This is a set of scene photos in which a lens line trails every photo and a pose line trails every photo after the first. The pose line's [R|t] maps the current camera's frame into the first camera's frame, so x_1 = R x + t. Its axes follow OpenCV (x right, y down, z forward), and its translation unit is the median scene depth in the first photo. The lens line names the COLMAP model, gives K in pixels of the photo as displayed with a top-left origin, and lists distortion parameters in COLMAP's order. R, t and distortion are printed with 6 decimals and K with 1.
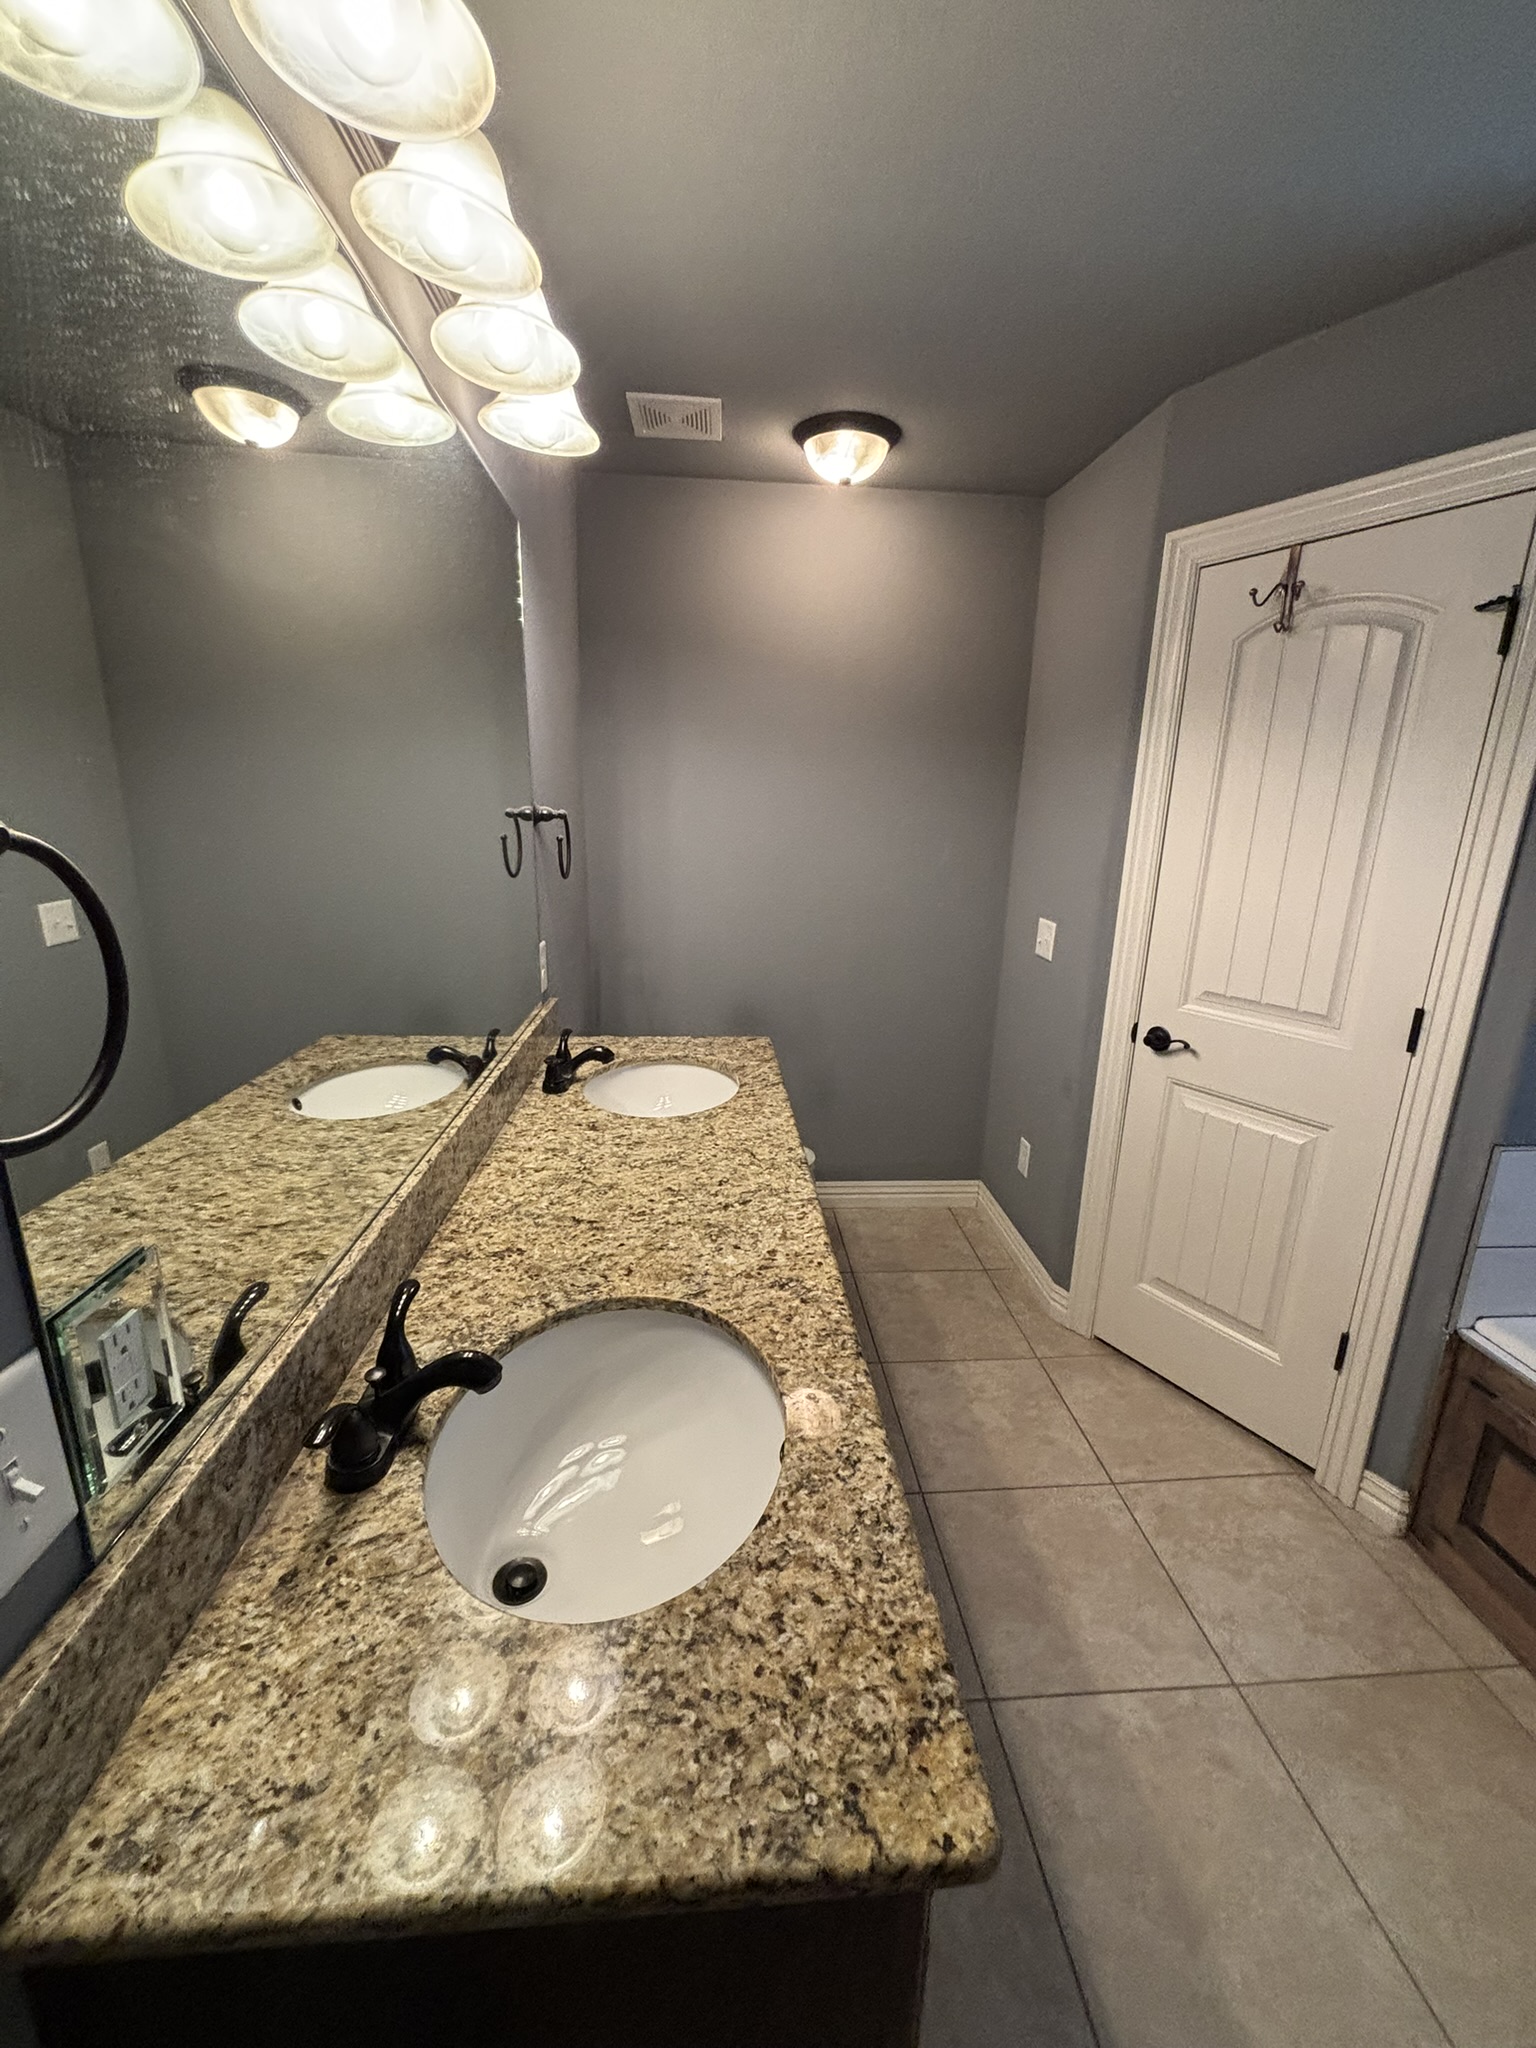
lens RADIAL K [[823.9, 0, 772.5], [0, 823.9, 1020.7], [0, 0, 1]] dist [-0.000384, 0.000005]
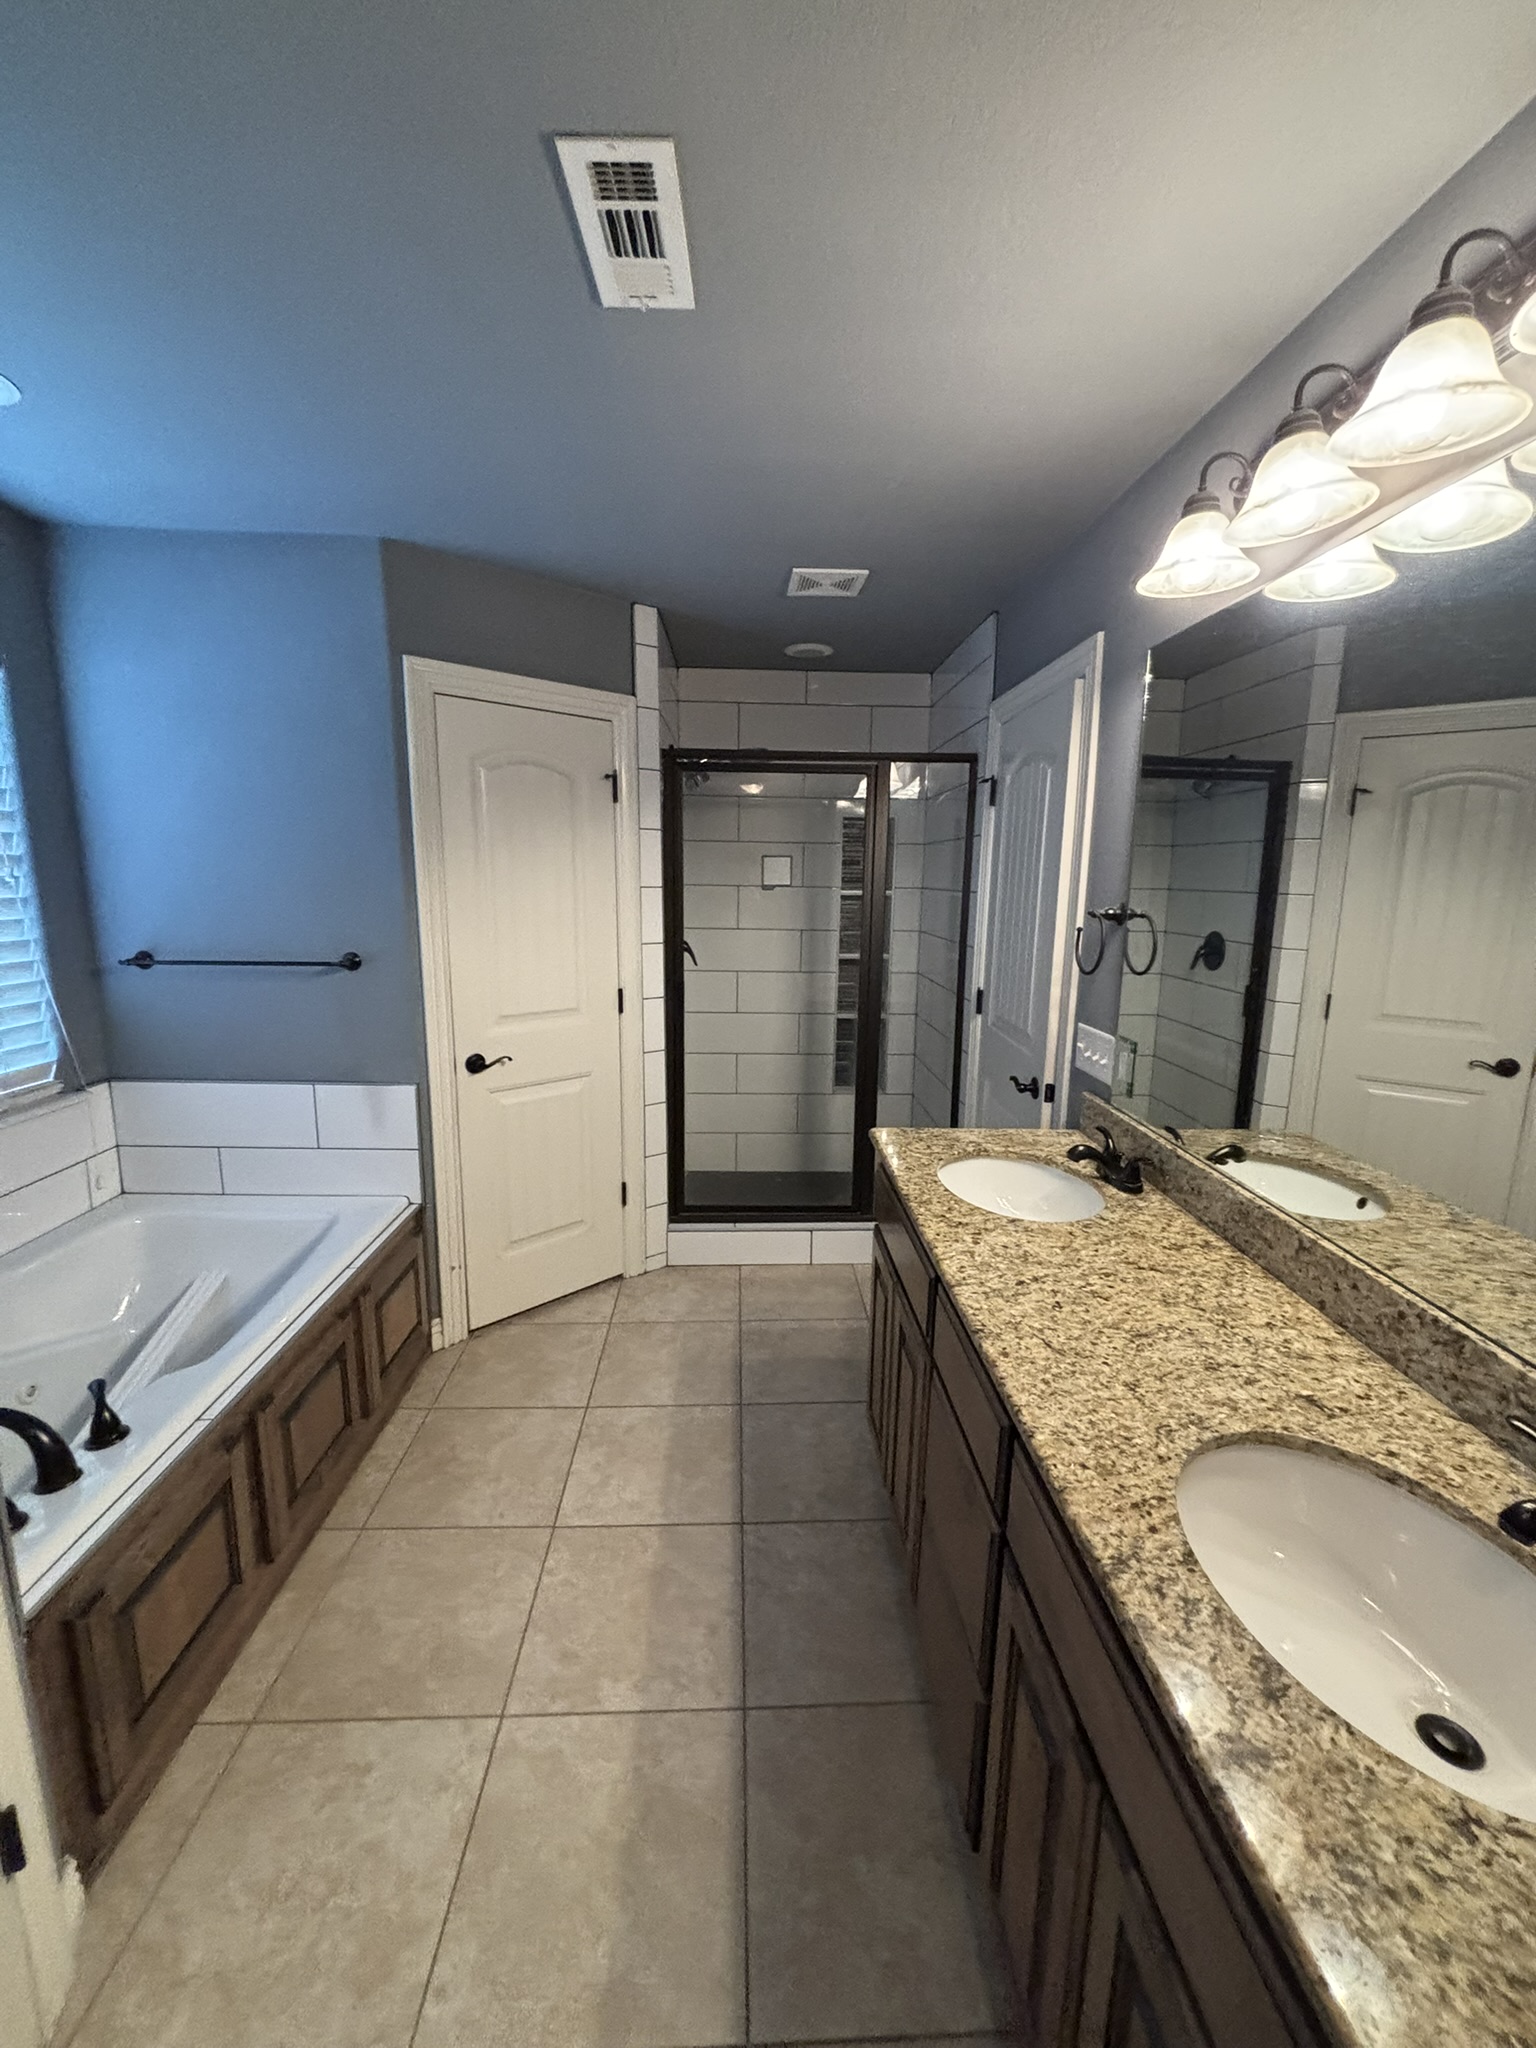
lens RADIAL K [[823.9, 0, 767.8], [0, 823.9, 1022.6], [0, 0, 1]] dist [-0.000384, 0.000005]
pose [[-0.998070, -0.052227, 0.033608, 0.281426], [-0.033158, 0.905659, 0.422709, -0.535335], [-0.052514, 0.420779, -0.905642, 1.900018]]
